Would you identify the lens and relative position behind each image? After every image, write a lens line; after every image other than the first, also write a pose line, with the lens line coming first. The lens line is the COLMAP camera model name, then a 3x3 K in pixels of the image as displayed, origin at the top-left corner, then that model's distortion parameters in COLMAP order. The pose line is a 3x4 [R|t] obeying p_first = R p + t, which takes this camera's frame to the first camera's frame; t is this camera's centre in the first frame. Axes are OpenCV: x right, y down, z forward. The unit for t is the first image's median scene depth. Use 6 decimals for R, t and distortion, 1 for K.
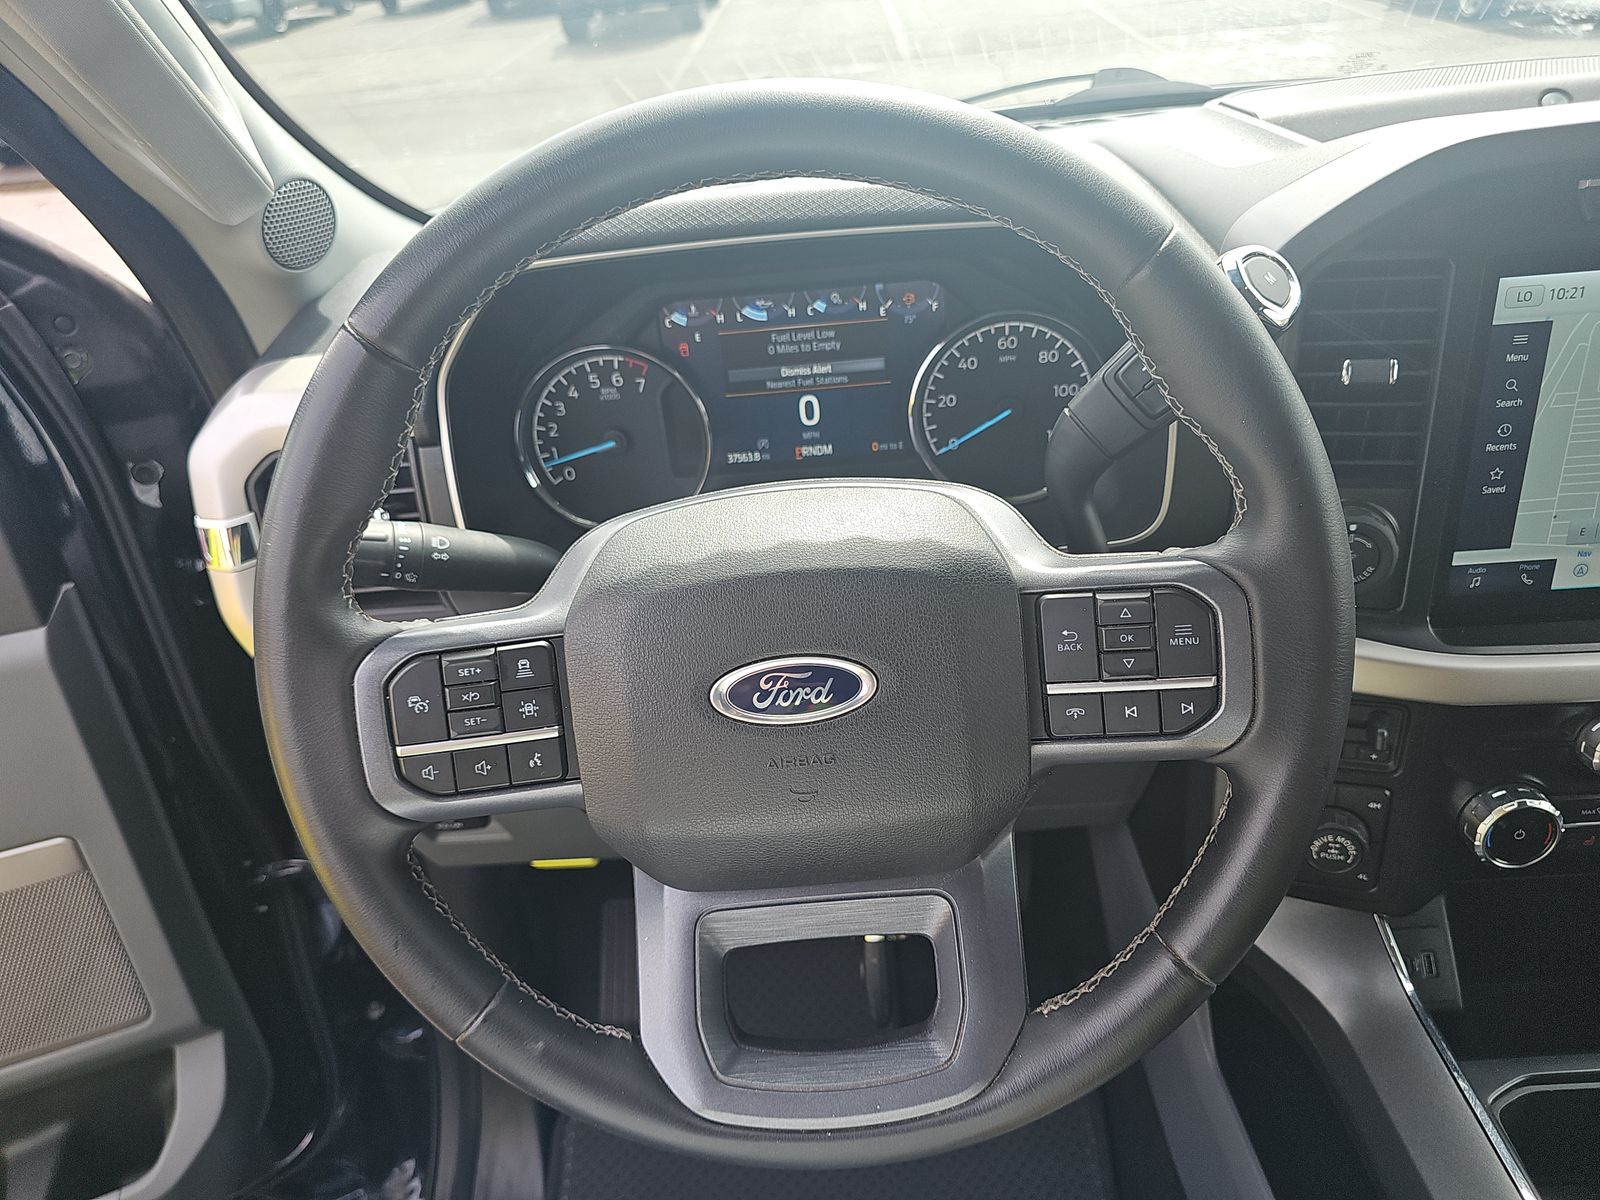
lens RADIAL K [[1068.8, 0, 800.4], [0, 1068.8, 614.6], [0, 0, 1]] dist [0.053231, -0.044719]
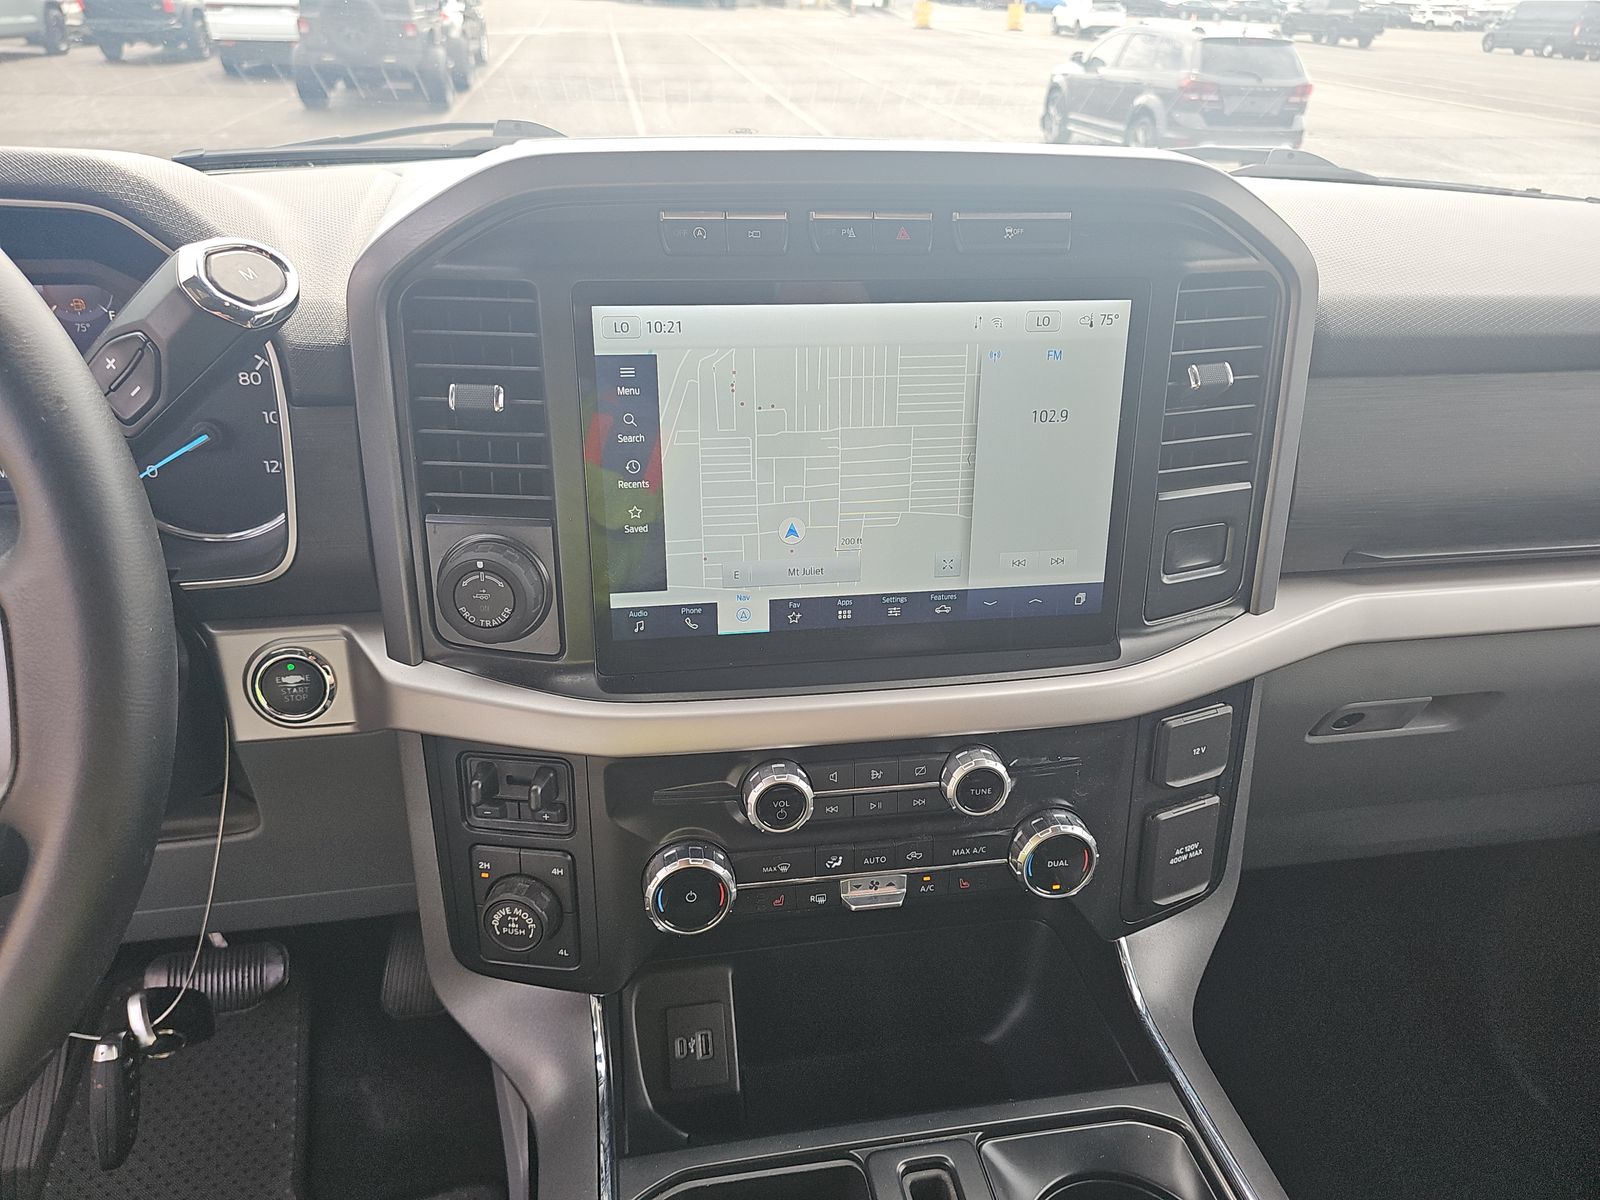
lens RADIAL K [[1072.3, 0, 800.0], [0, 1072.3, 600.0], [0, 0, 1]] dist [0.056954, -0.001669]
pose [[0.979391, 0.010410, 0.201706, 0.499732], [0.008807, 0.995520, -0.094142, 0.032581], [-0.201782, 0.093978, 0.974911, 0.041102]]
